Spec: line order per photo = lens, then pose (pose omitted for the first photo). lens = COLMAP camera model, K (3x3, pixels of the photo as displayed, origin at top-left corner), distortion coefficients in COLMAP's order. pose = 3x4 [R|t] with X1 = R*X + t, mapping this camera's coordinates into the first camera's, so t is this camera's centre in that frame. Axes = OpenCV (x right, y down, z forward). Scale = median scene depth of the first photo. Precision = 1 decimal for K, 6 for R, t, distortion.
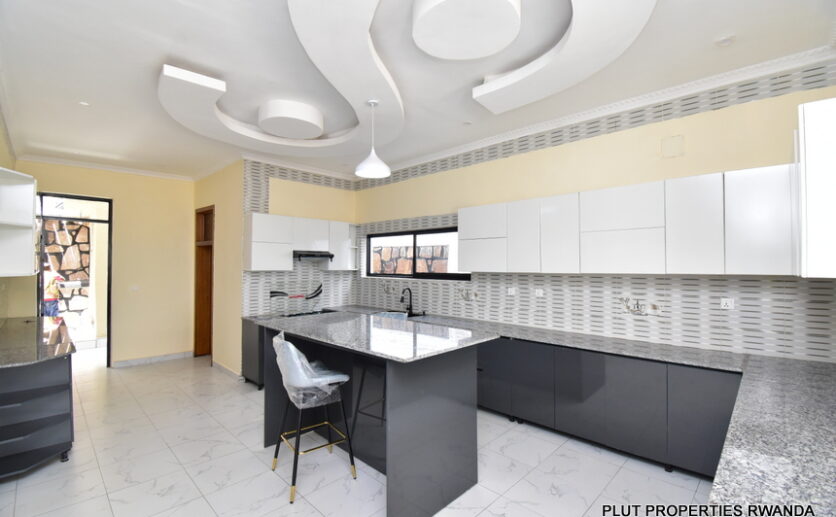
lens RADIAL K [[370.0, 0, 414.6], [0, 370.0, 258.9], [0, 0, 1]] dist [0.000253, -0.000185]
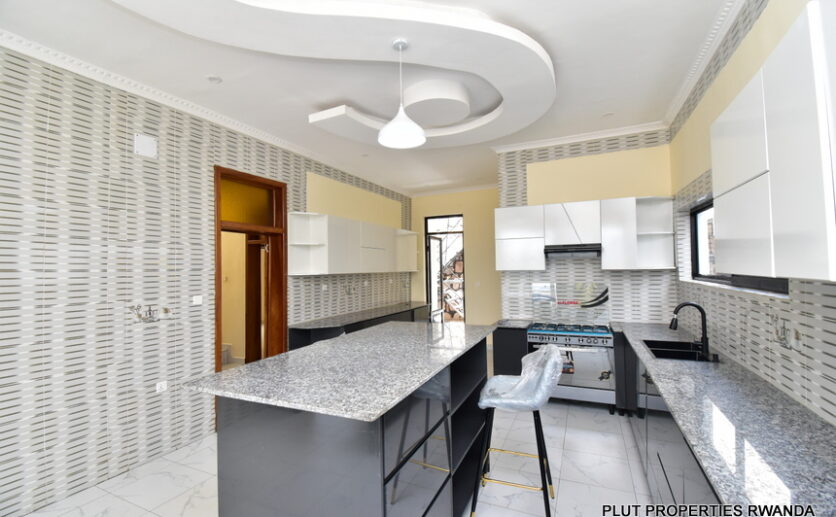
lens RADIAL K [[370.0, 0, 414.6], [0, 370.0, 258.9], [0, 0, 1]] dist [0.000253, -0.000185]
pose [[0.340827, -0.030487, -0.939632, 0.318867], [0.036926, 0.999137, -0.019024, 0.010396], [0.939401, -0.028213, 0.341659, 0.418859]]
